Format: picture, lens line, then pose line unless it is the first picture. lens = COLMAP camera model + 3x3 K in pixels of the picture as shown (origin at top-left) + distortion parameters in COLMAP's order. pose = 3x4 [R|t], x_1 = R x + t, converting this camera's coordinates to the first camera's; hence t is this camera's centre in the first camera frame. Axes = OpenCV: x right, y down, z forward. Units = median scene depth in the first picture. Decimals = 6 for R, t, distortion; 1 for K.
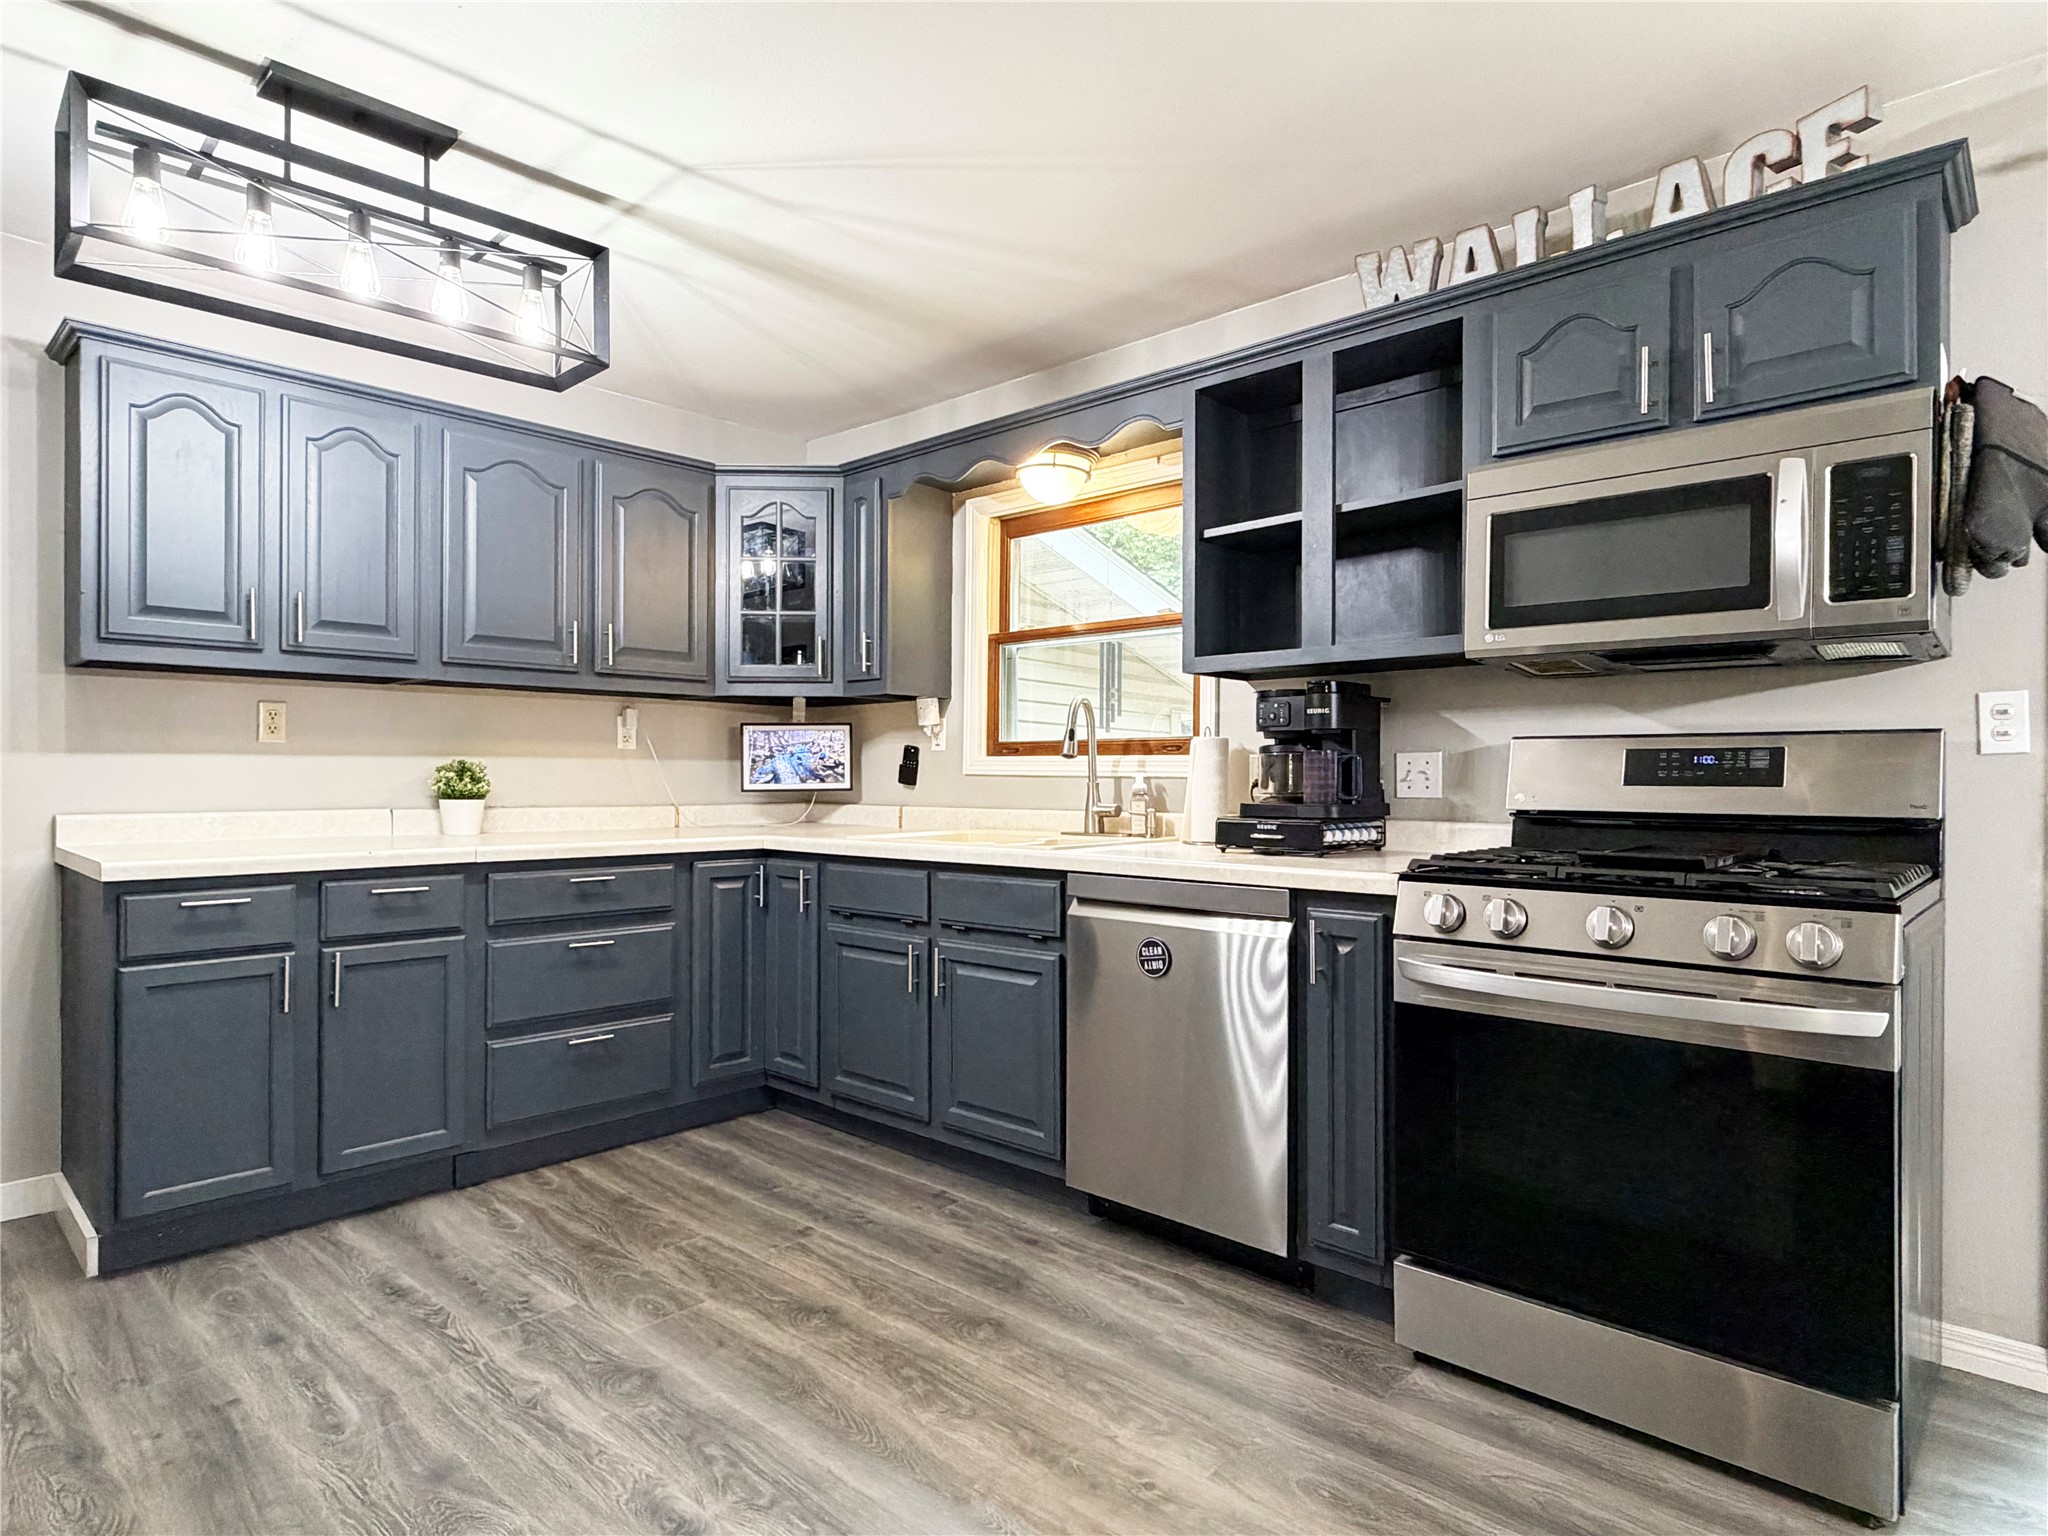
lens RADIAL K [[1137.9, 0, 1023.5], [0, 1137.9, 773.4], [0, 0, 1]] dist [0.000489, 0.001760]
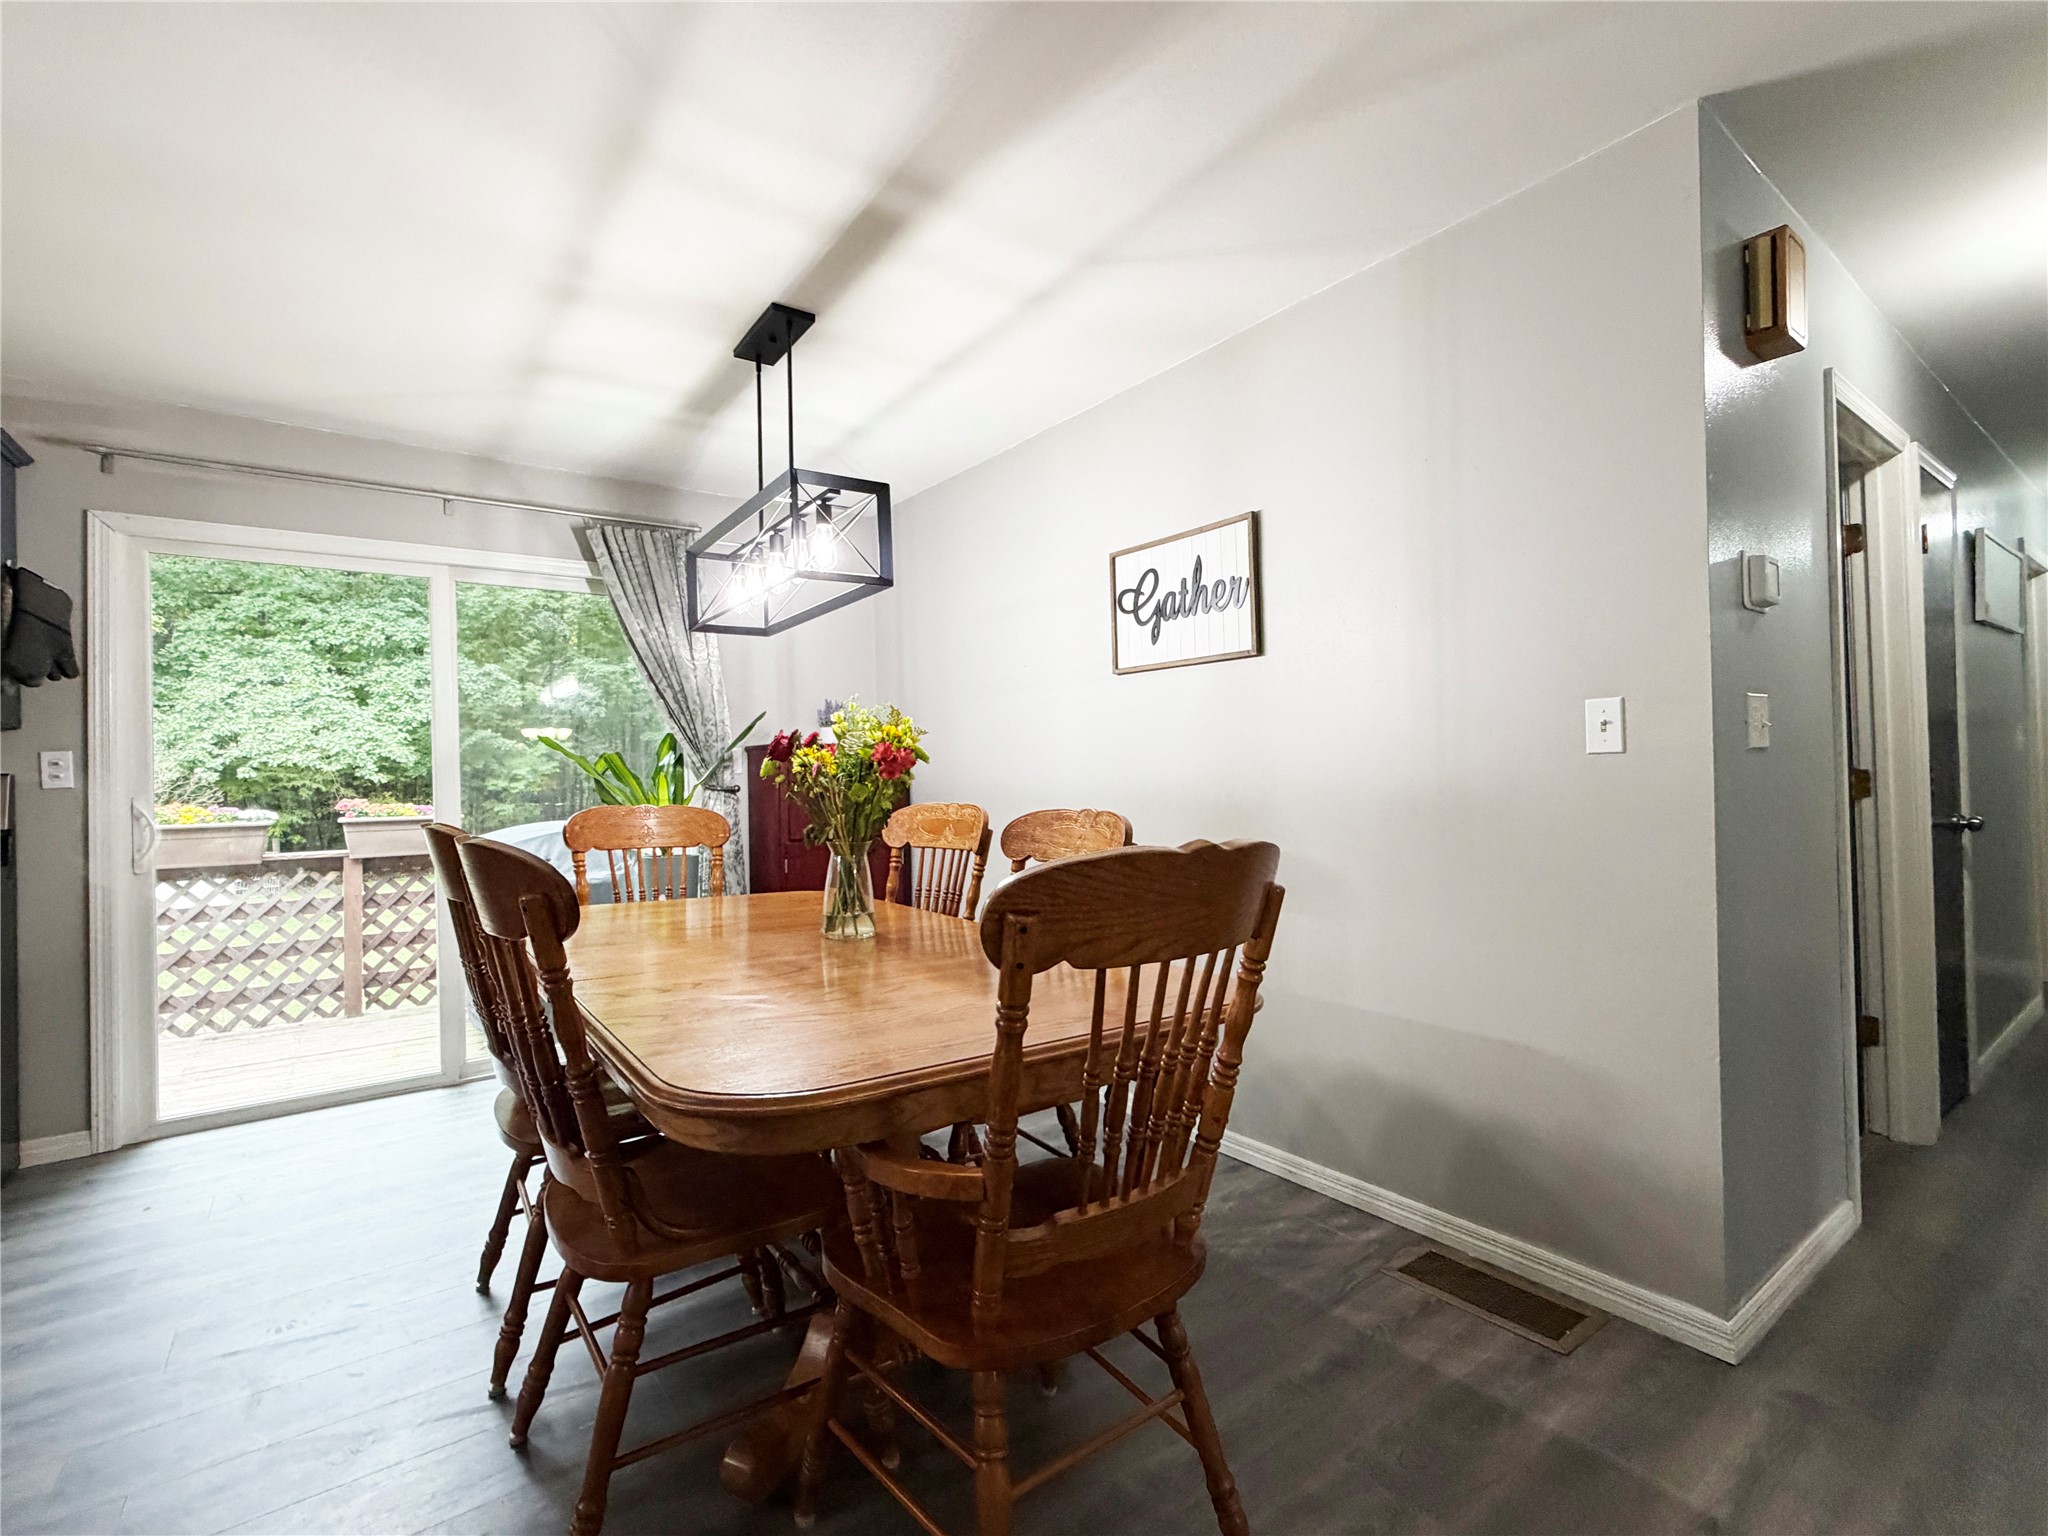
lens RADIAL K [[912.4, 0, 1024.0], [0, 912.4, 768.0], [0, 0, 1]] dist [-0.002319, -0.000265]
pose [[0.184790, 0.000370, 0.982778, -0.140715], [0.020375, 0.999784, -0.004207, -0.008824], [-0.982567, 0.020801, 0.184743, -0.466075]]
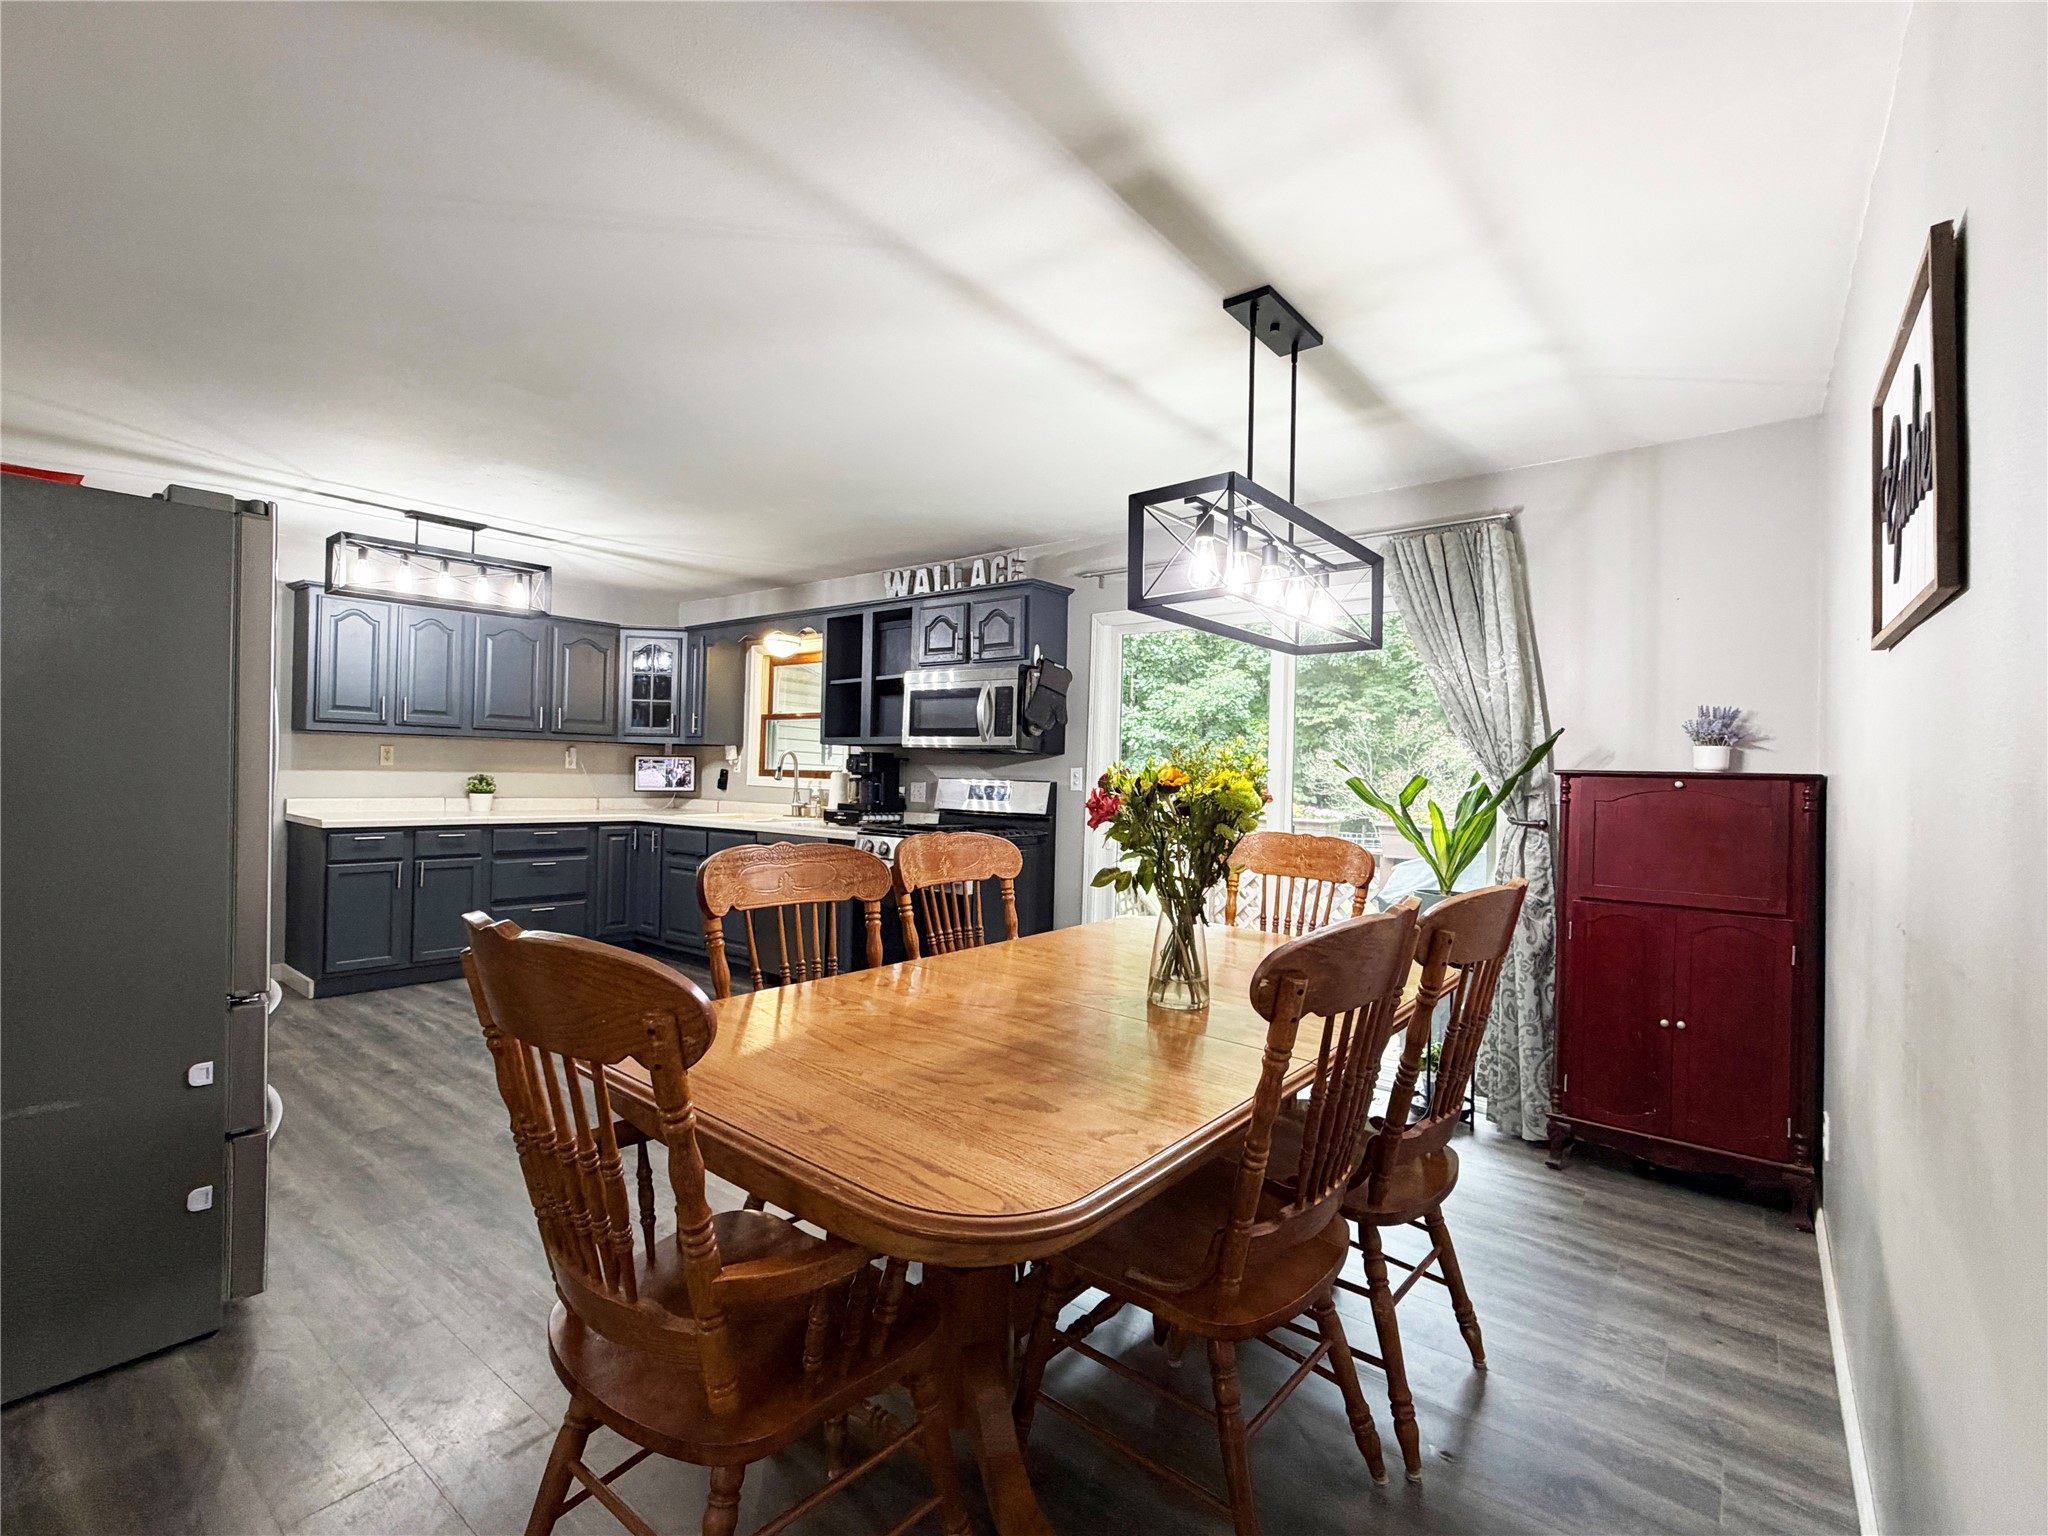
lens RADIAL K [[924.6, 0, 1024.0], [0, 924.6, 768.0], [0, 0, 1]] dist [0.005427, 0.000184]
pose [[0.996947, 0.021991, 0.074925, 0.406623], [-0.021738, 0.999755, -0.004193, -0.043198], [-0.074999, 0.002551, 0.997180, -0.843839]]
